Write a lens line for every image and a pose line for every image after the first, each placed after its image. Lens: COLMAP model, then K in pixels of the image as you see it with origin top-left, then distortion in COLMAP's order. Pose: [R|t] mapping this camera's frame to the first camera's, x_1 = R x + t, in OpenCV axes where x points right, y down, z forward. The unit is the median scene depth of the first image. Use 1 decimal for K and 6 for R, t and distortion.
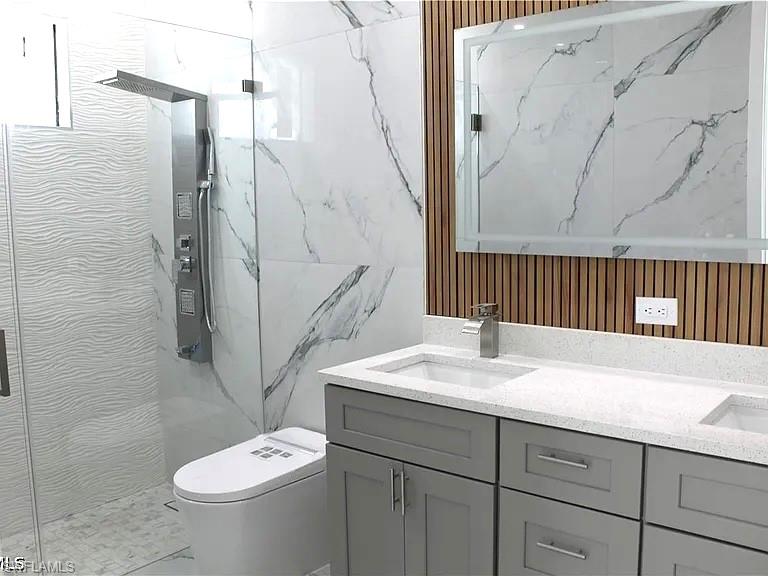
lens RADIAL K [[716.1, 0, 384.0], [0, 716.1, 288.0], [0, 0, 1]] dist [-0.168290, 0.145763]
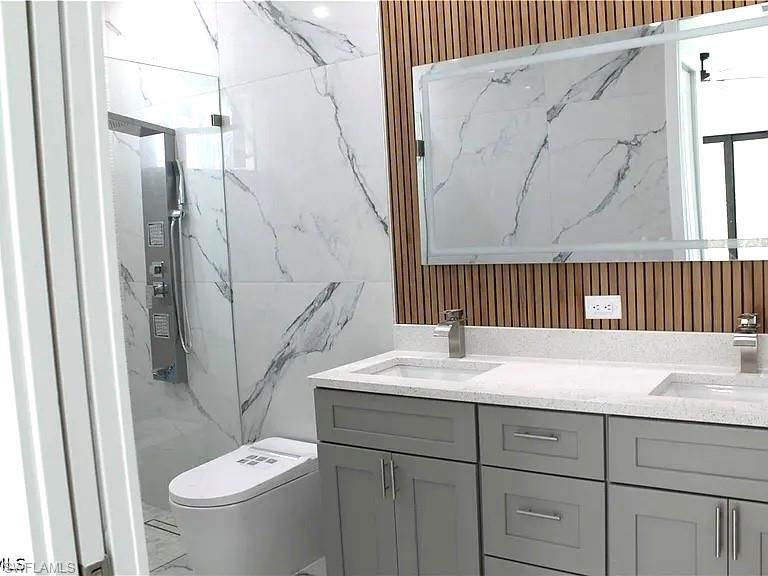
lens RADIAL K [[716.1, 0, 384.0], [0, 716.1, 288.0], [0, 0, 1]] dist [-0.168290, 0.145763]
pose [[0.994392, -0.043255, 0.096502, -0.059728], [0.046647, 0.998361, -0.033171, 0.017101], [-0.094909, 0.037487, 0.994780, -0.090729]]
